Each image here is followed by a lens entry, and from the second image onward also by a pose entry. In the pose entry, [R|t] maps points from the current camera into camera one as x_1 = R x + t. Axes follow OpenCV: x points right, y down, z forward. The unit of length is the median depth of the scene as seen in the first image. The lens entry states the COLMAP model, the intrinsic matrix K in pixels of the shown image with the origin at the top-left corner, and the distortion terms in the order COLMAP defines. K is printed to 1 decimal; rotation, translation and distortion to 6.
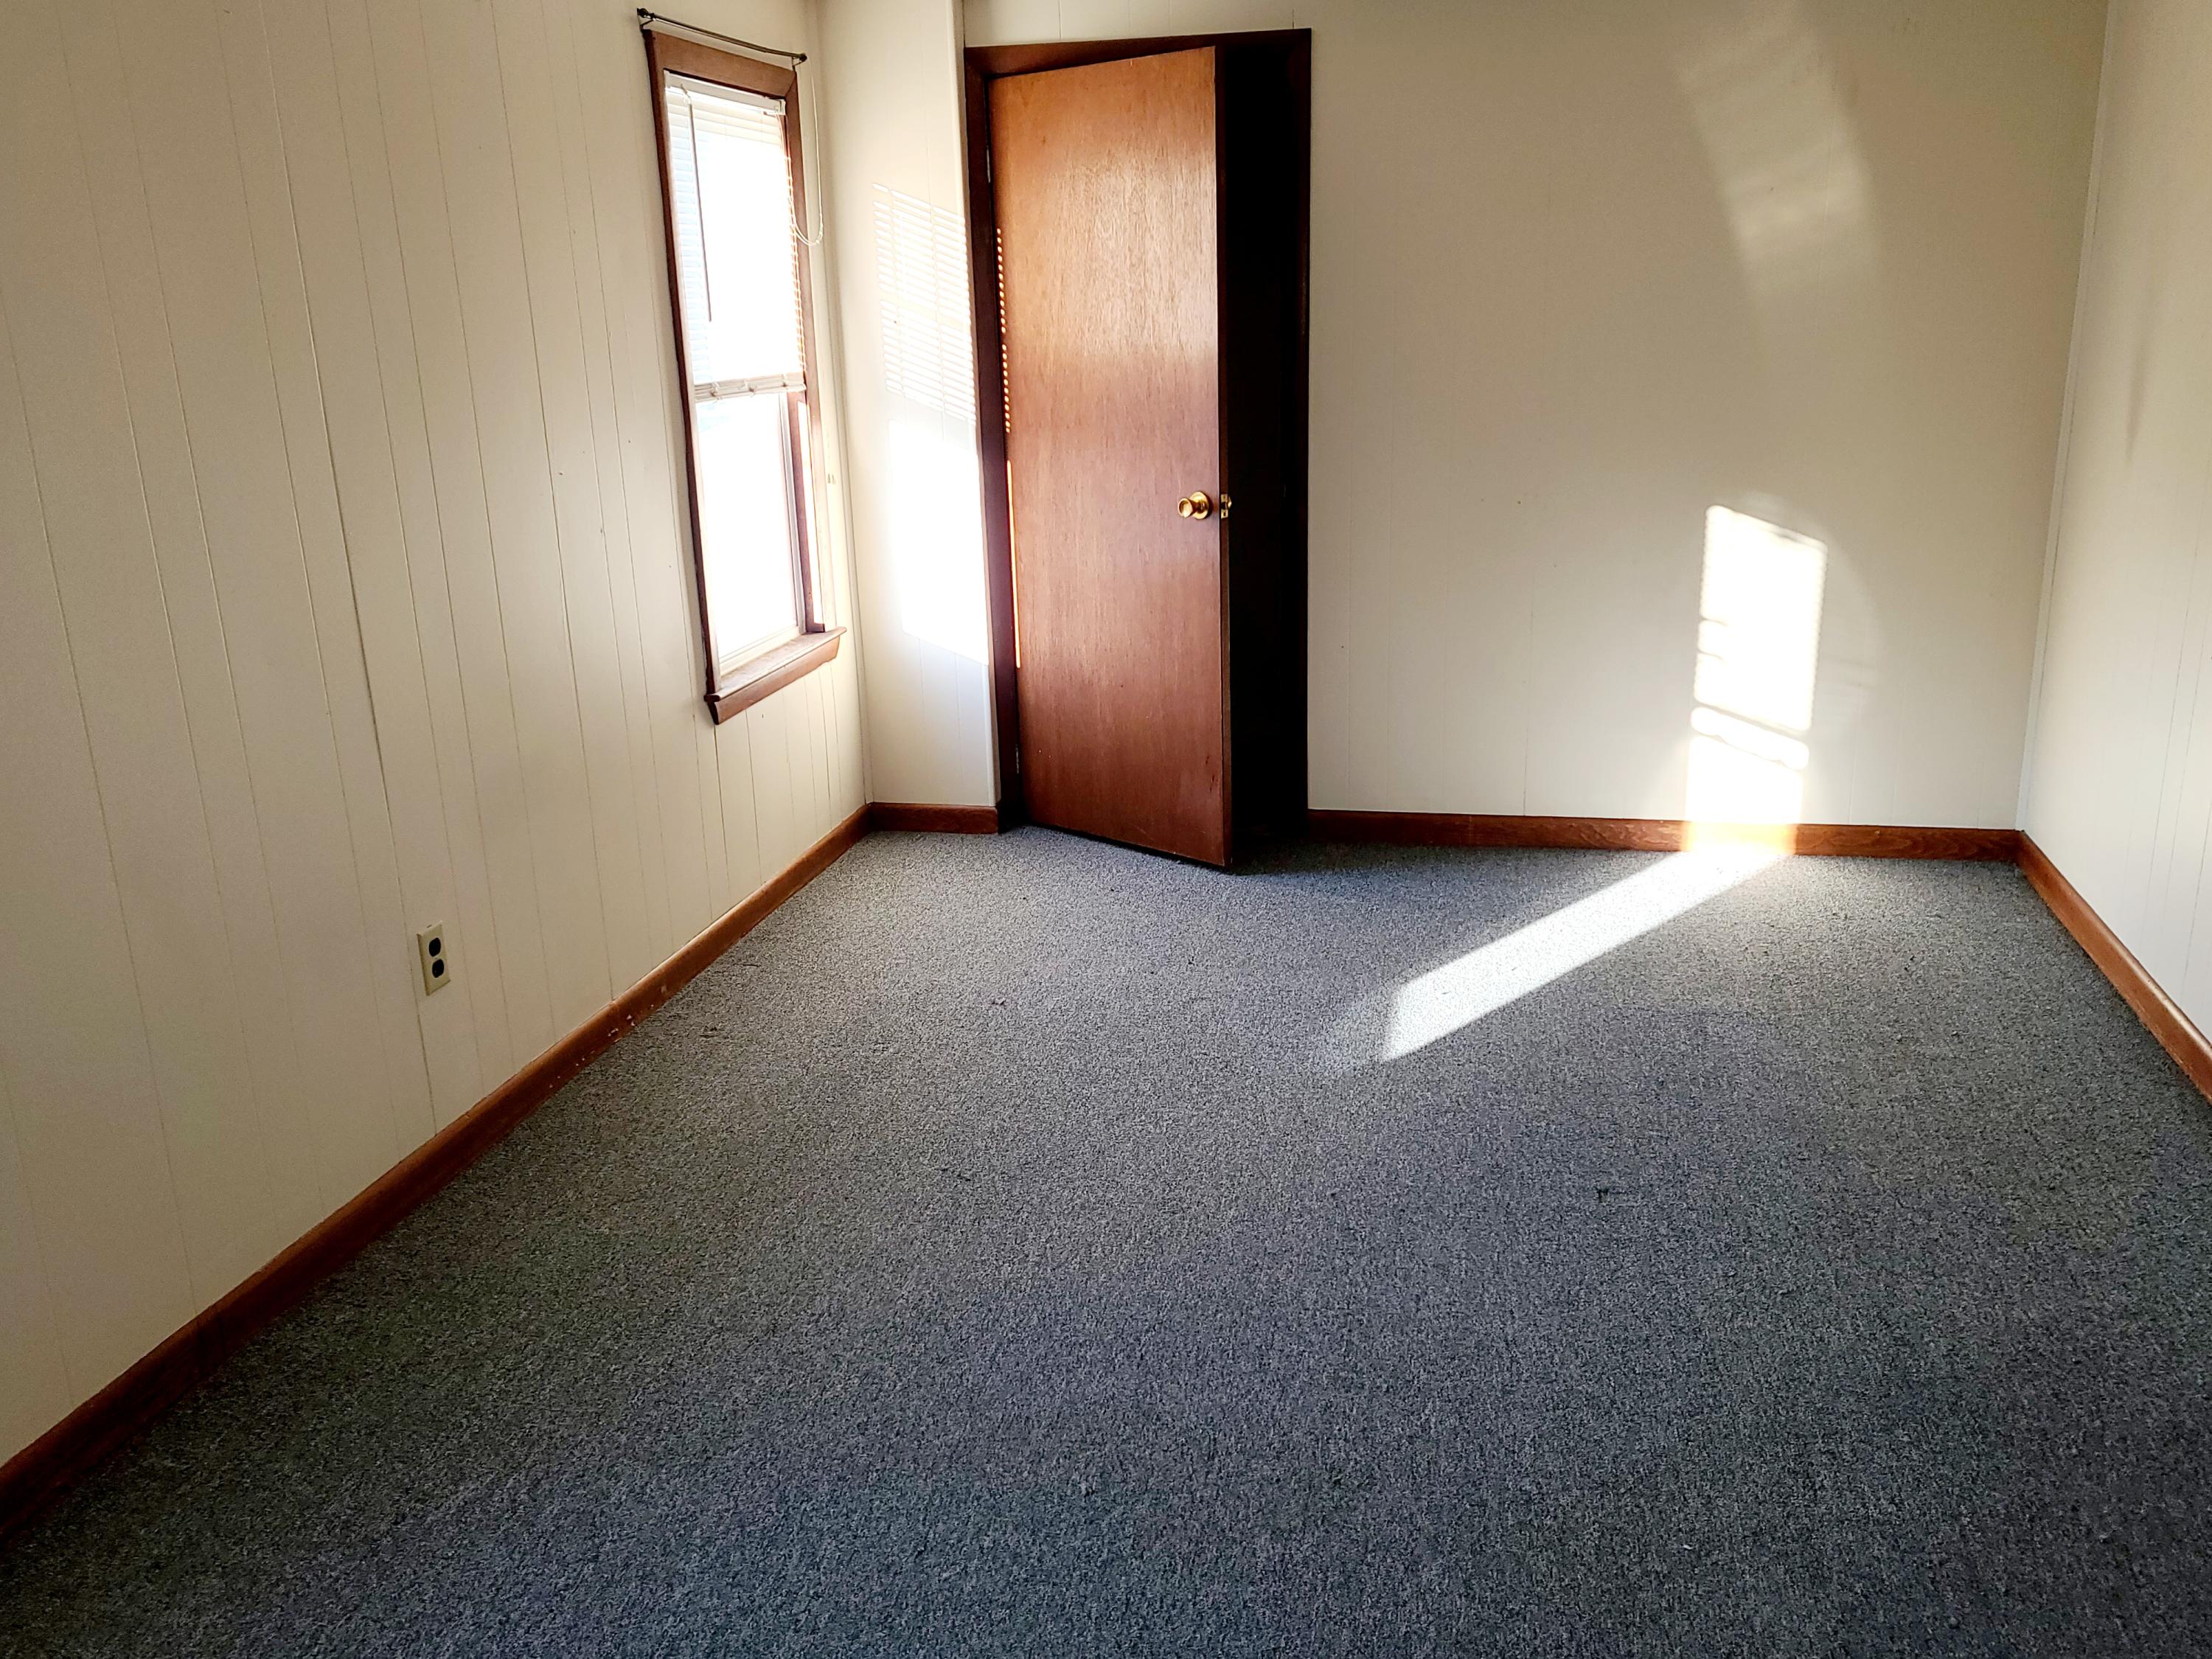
lens RADIAL K [[1802.6, 0, 1120.8], [0, 1802.6, 823.0], [0, 0, 1]] dist [0.082787, -0.064750]
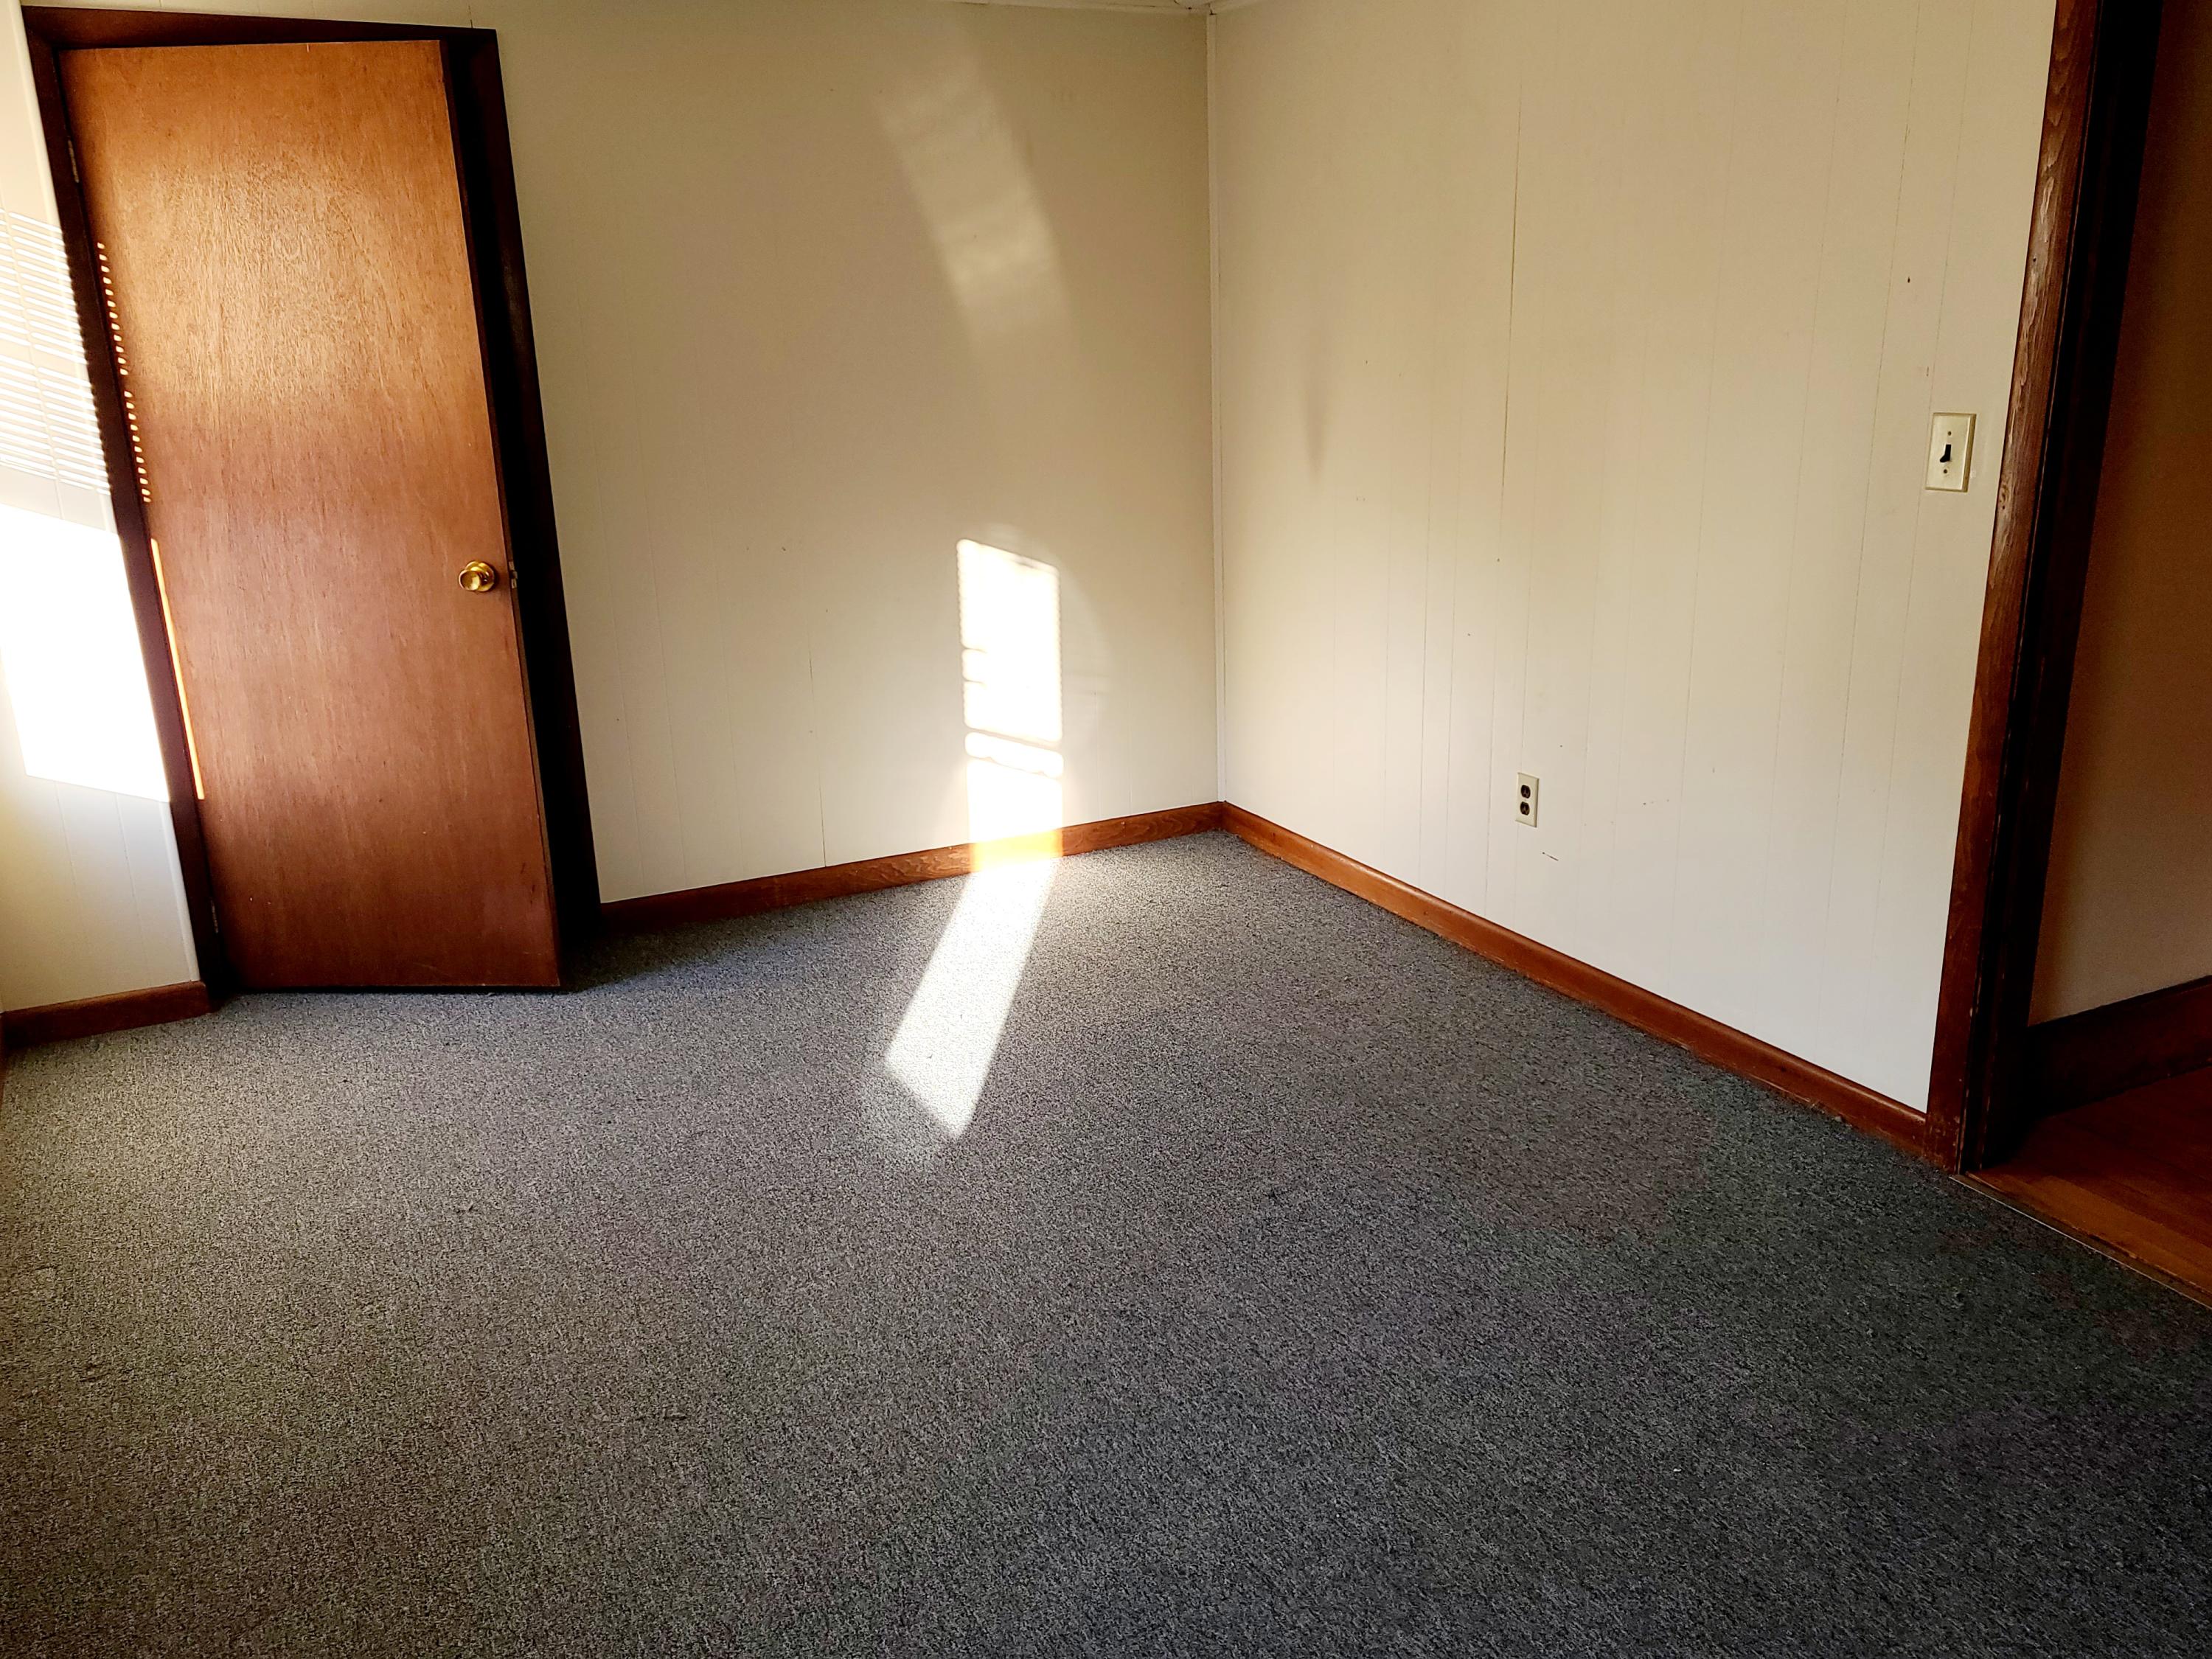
lens RADIAL K [[1802.6, 0, 1114.9], [0, 1802.6, 826.3], [0, 0, 1]] dist [0.082787, -0.064750]
pose [[0.771222, -0.168336, 0.613906, -0.261300], [0.177017, 0.983076, 0.047186, -0.045673], [-0.611459, 0.072280, 0.787968, 0.143291]]
